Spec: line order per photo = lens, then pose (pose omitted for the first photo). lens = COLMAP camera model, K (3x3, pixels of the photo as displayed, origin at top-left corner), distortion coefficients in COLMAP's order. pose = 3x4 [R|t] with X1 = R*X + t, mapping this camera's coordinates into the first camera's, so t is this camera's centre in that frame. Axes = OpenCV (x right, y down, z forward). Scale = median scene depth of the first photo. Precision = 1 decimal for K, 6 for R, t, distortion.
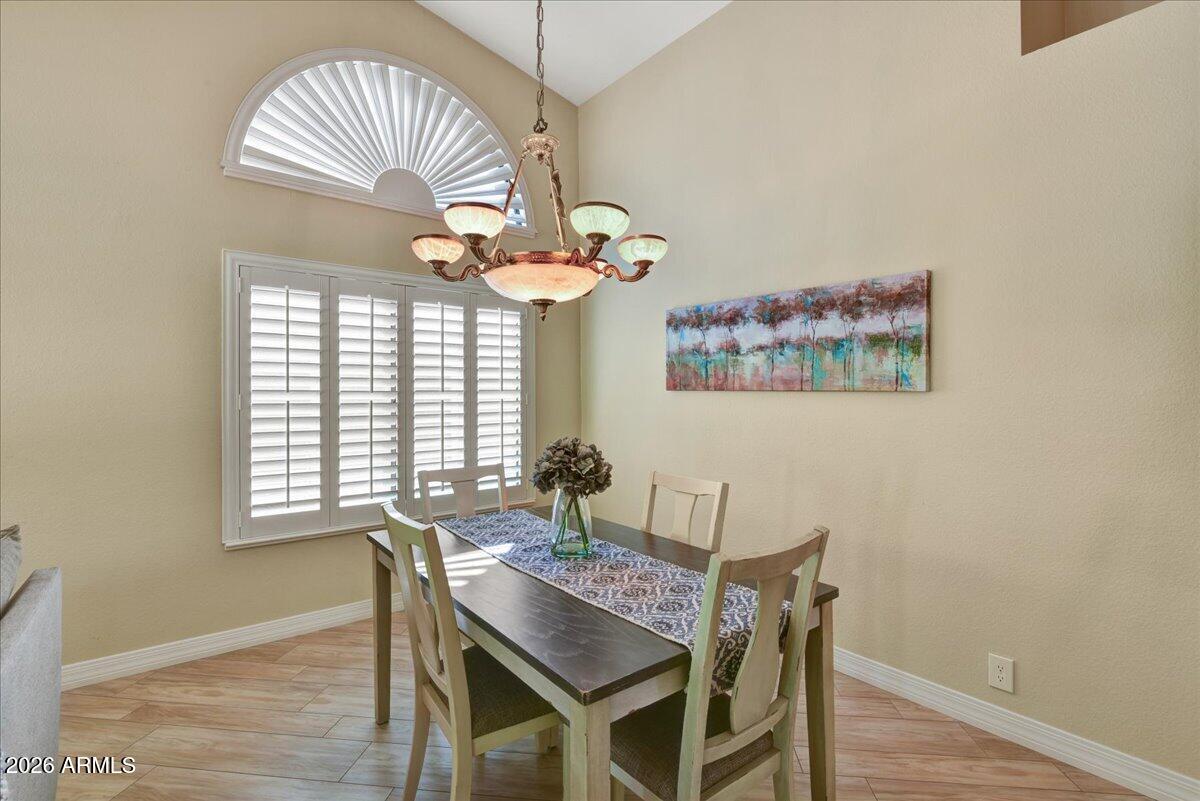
lens RADIAL K [[540.7, 0, 582.2], [0, 540.7, 394.8], [0, 0, 1]] dist [-0.000552, -0.006198]
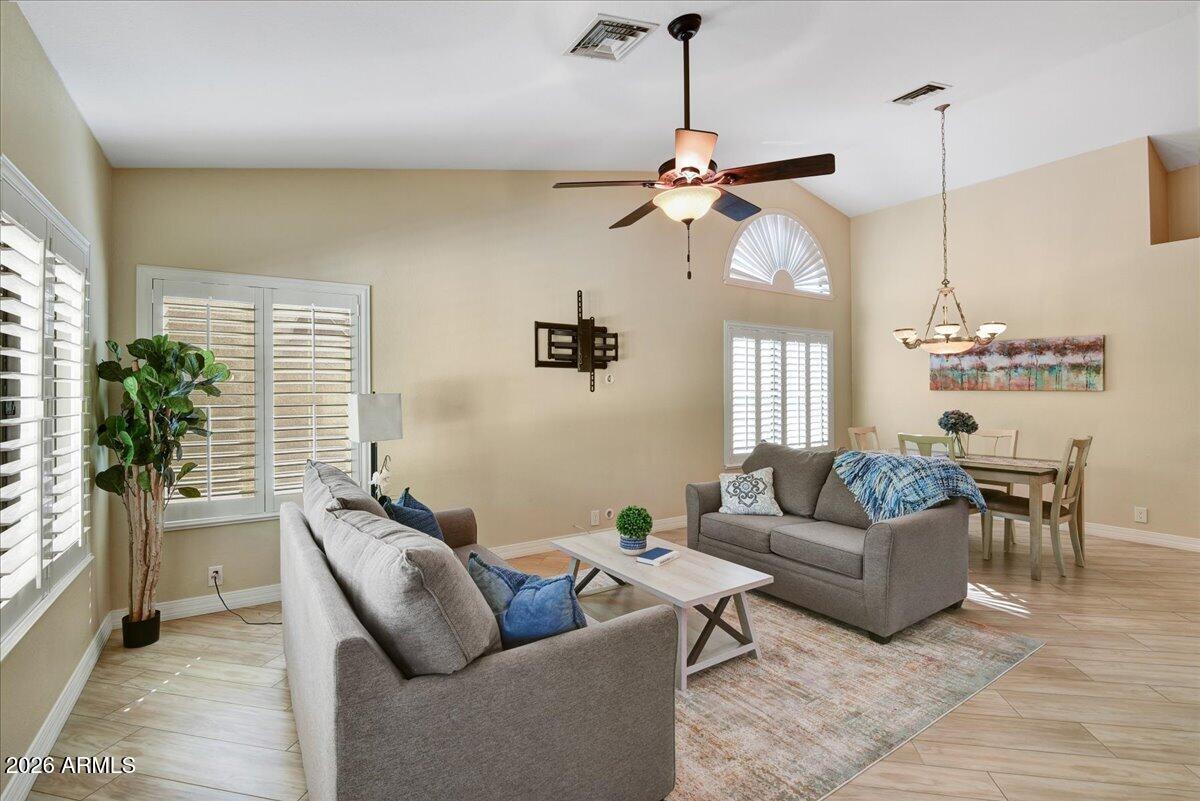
lens RADIAL K [[540.7, 0, 598.3], [0, 540.7, 393.1], [0, 0, 1]] dist [-0.000552, -0.006198]
pose [[0.997127, 0.000141, -0.075754, -1.047896], [-0.000177, 1.000000, -0.000472, 0.003808], [0.075754, 0.000484, 0.997126, -1.124527]]
